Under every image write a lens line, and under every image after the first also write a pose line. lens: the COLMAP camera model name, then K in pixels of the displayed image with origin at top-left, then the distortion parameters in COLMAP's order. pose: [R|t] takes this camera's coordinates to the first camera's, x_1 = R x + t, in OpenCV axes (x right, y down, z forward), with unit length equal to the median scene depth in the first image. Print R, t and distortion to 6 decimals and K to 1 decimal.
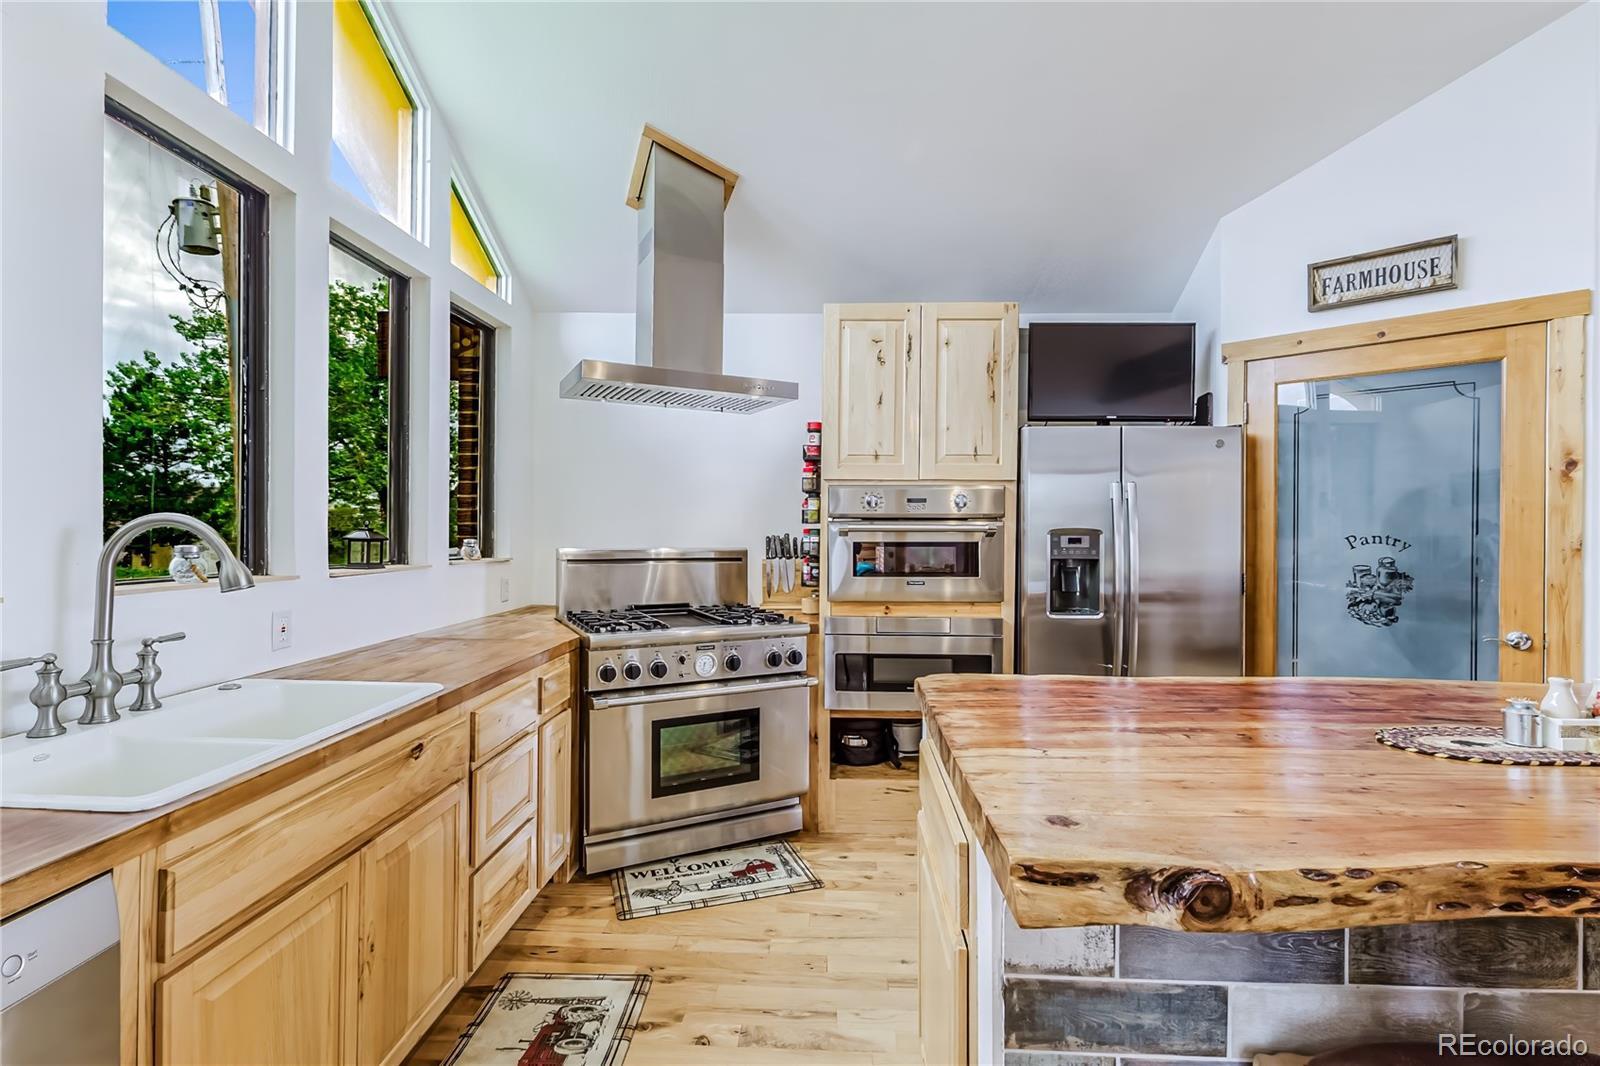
lens RADIAL K [[732.6, 0, 800.2], [0, 732.6, 531.0], [0, 0, 1]] dist [-0.001175, 0.002851]
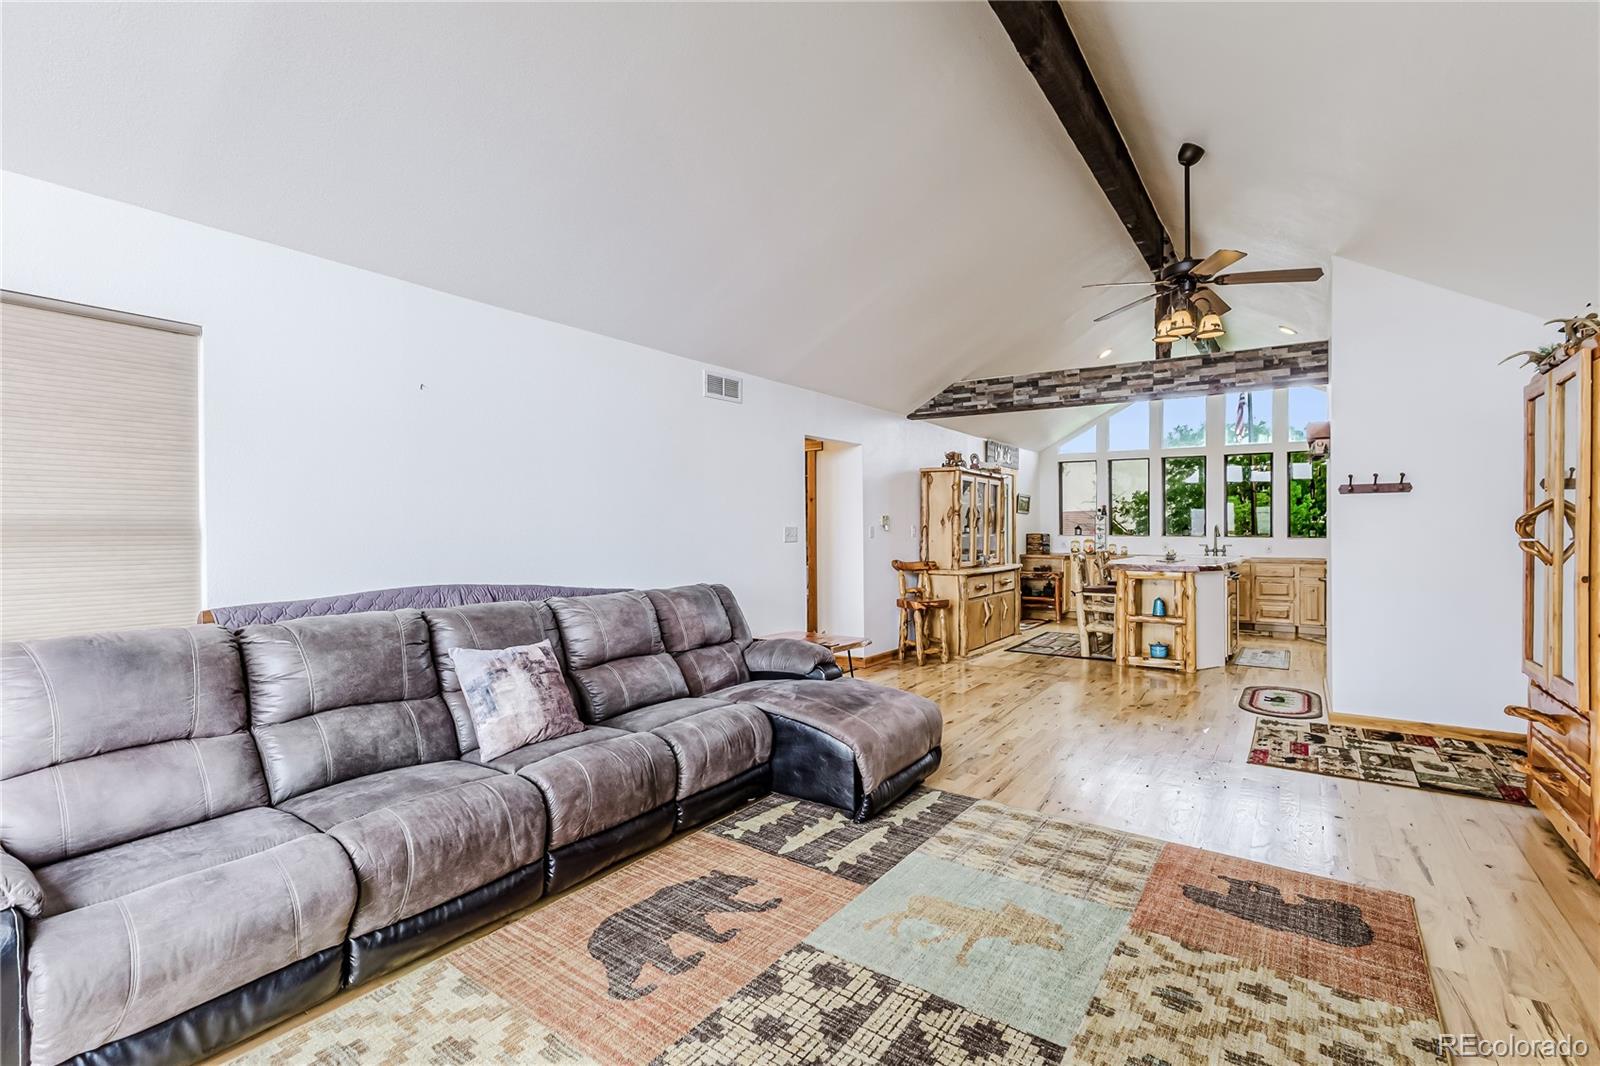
lens RADIAL K [[732.6, 0, 802.6], [0, 732.6, 530.0], [0, 0, 1]] dist [-0.001175, 0.002851]
pose [[-0.530171, -0.000317, -0.847891, 3.408296], [-0.002835, 0.999995, 0.001400, 0.013677], [0.847886, 0.003146, -0.530169, 0.695855]]
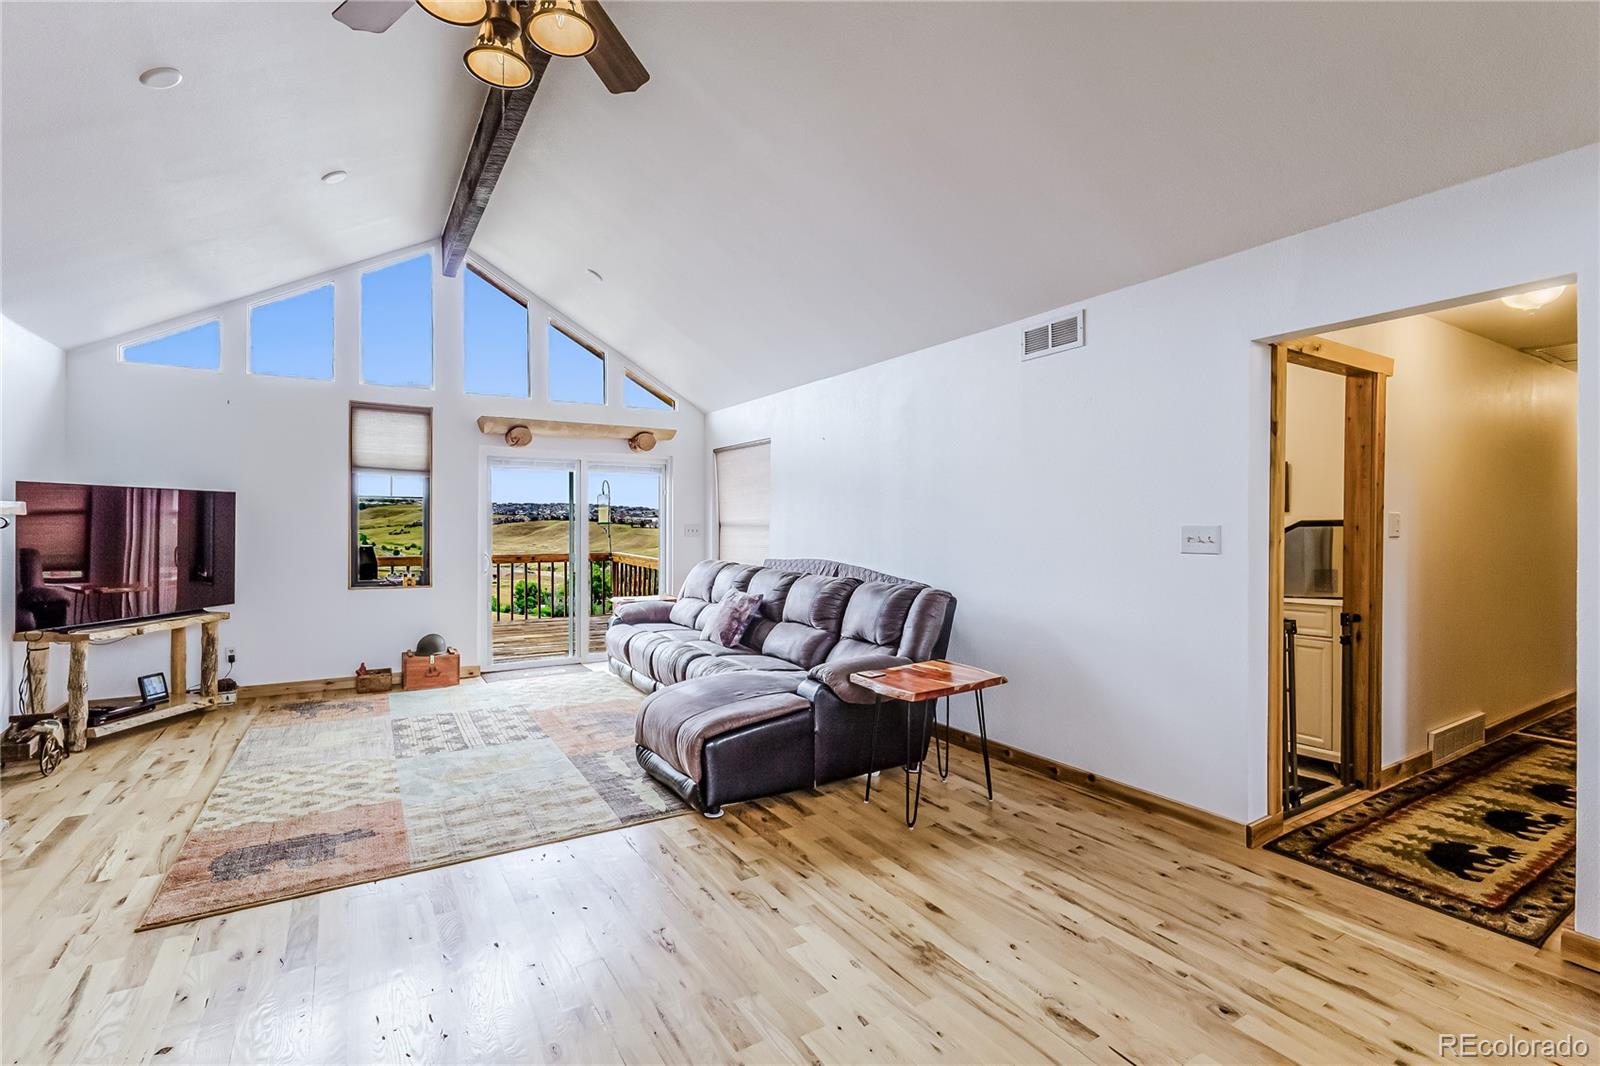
lens RADIAL K [[732.6, 0, 808.3], [0, 732.6, 534.2], [0, 0, 1]] dist [-0.001175, 0.002851]
pose [[-0.568976, -0.018493, 0.822146, 1.154325], [-0.003738, 0.999795, 0.019901, 0.000548], [-0.822346, 0.008250, -0.568928, 0.699963]]
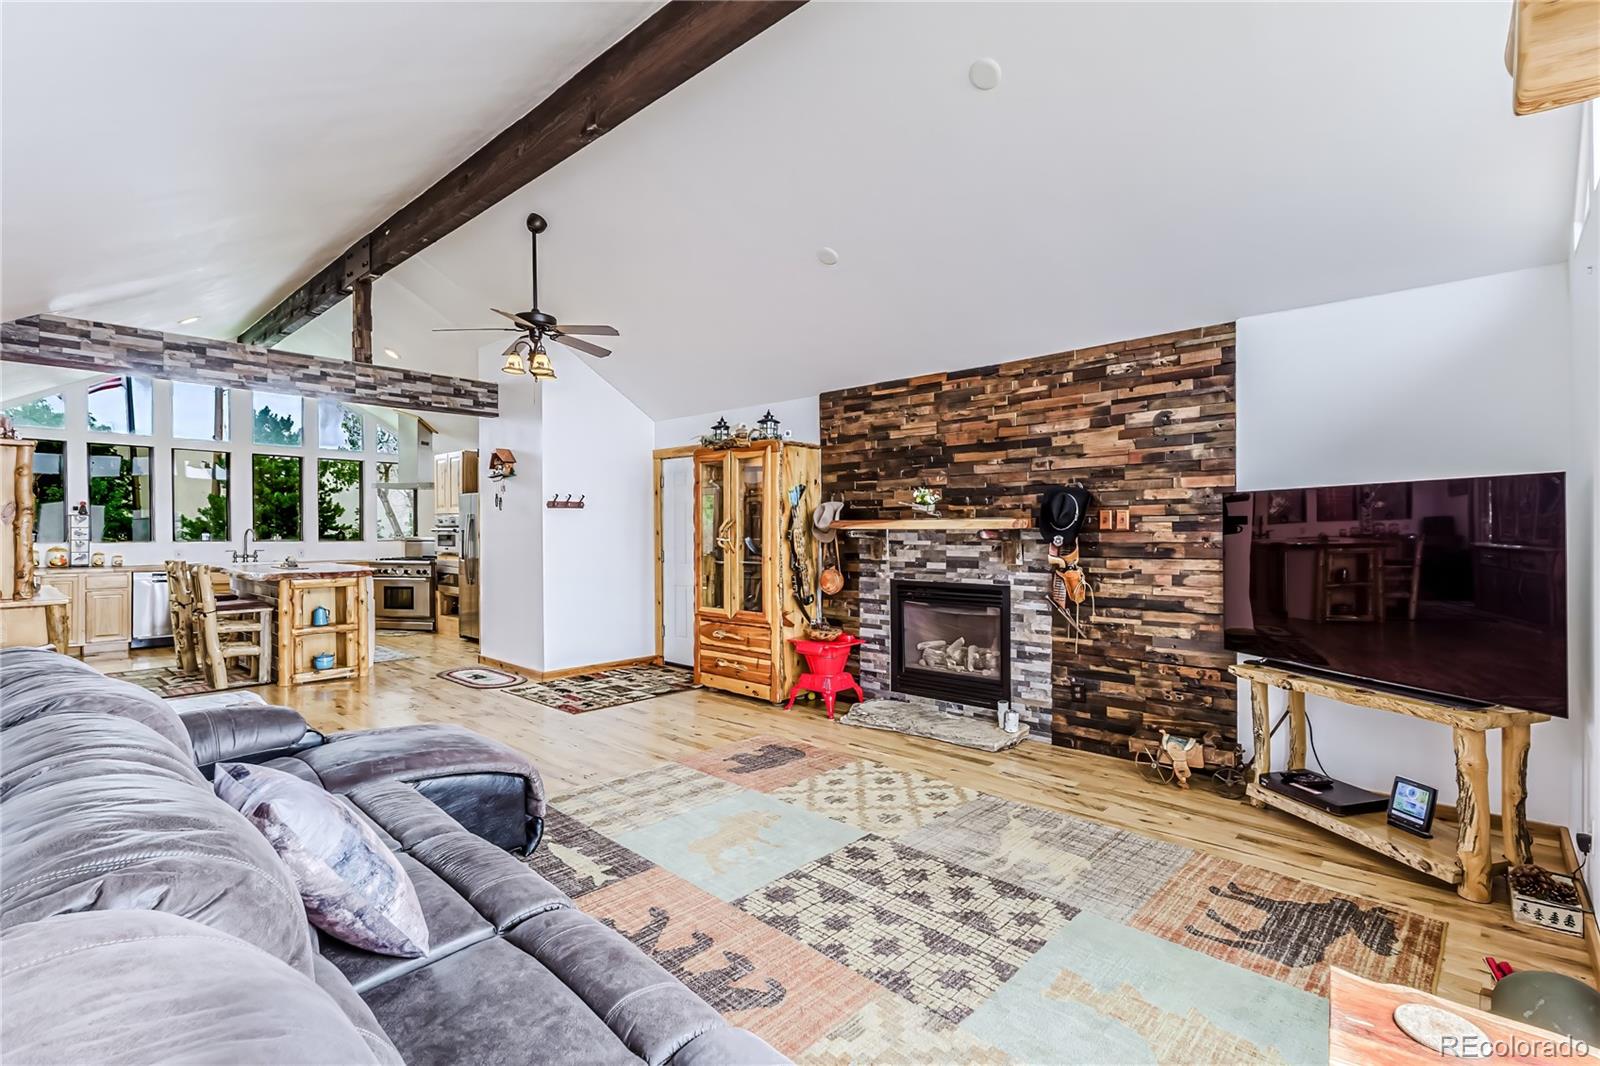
lens RADIAL K [[732.6, 0, 810.9], [0, 732.6, 530.8], [0, 0, 1]] dist [-0.001175, 0.002851]
pose [[0.771153, -0.001296, -0.636649, 3.388507], [0.000514, 0.999999, -0.001414, 0.003888], [0.636650, 0.000763, 0.771153, -0.363041]]
